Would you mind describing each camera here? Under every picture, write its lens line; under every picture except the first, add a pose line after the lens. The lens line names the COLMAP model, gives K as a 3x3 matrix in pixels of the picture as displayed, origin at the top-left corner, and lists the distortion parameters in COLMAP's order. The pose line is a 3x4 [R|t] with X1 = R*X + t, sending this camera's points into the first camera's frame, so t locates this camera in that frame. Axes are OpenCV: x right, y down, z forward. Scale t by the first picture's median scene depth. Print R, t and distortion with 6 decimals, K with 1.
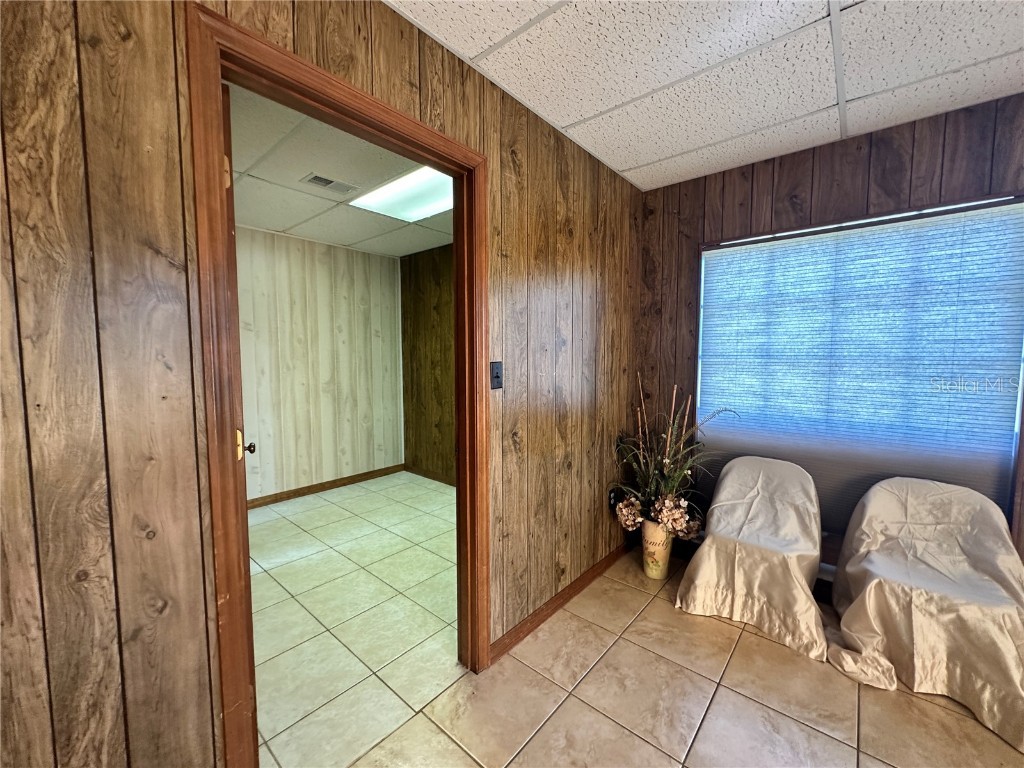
lens RADIAL K [[408.7, 0, 519.7], [0, 408.7, 385.2], [0, 0, 1]] dist [-0.006809, 0.001948]
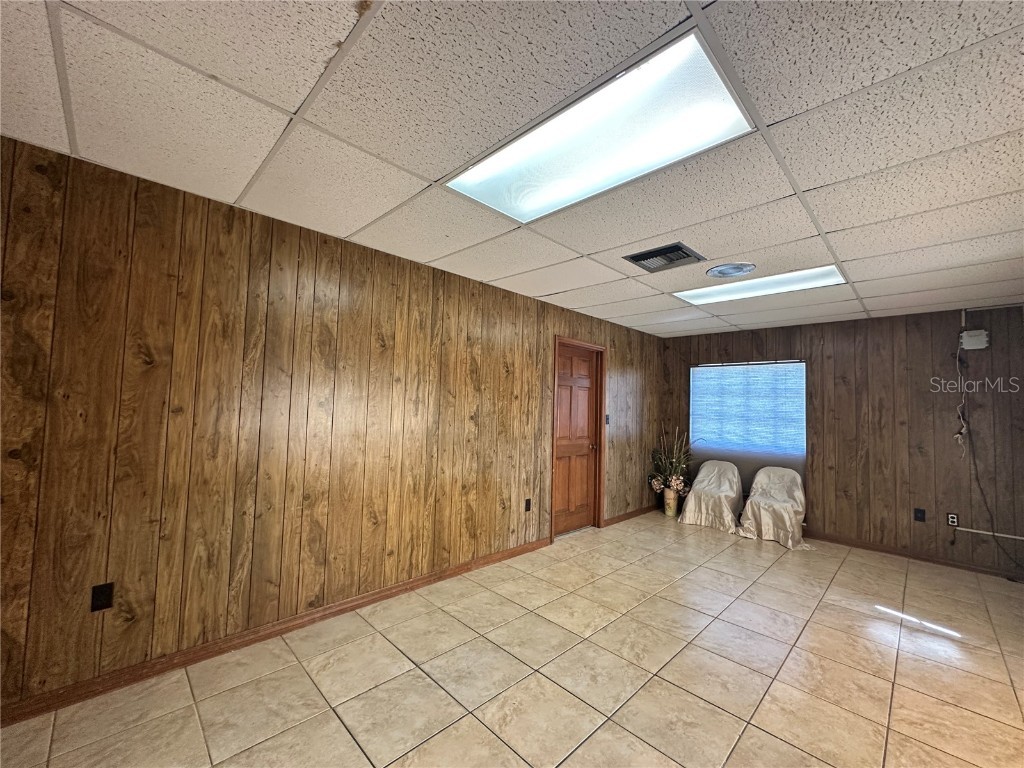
lens RADIAL K [[408.7, 0, 510.8], [0, 408.7, 384.0], [0, 0, 1]] dist [-0.006809, 0.001948]
pose [[0.995279, 0.025167, -0.093737, -0.367461], [-0.036026, 0.992593, -0.116026, 0.064030], [0.090123, 0.118856, 0.988813, -1.476451]]
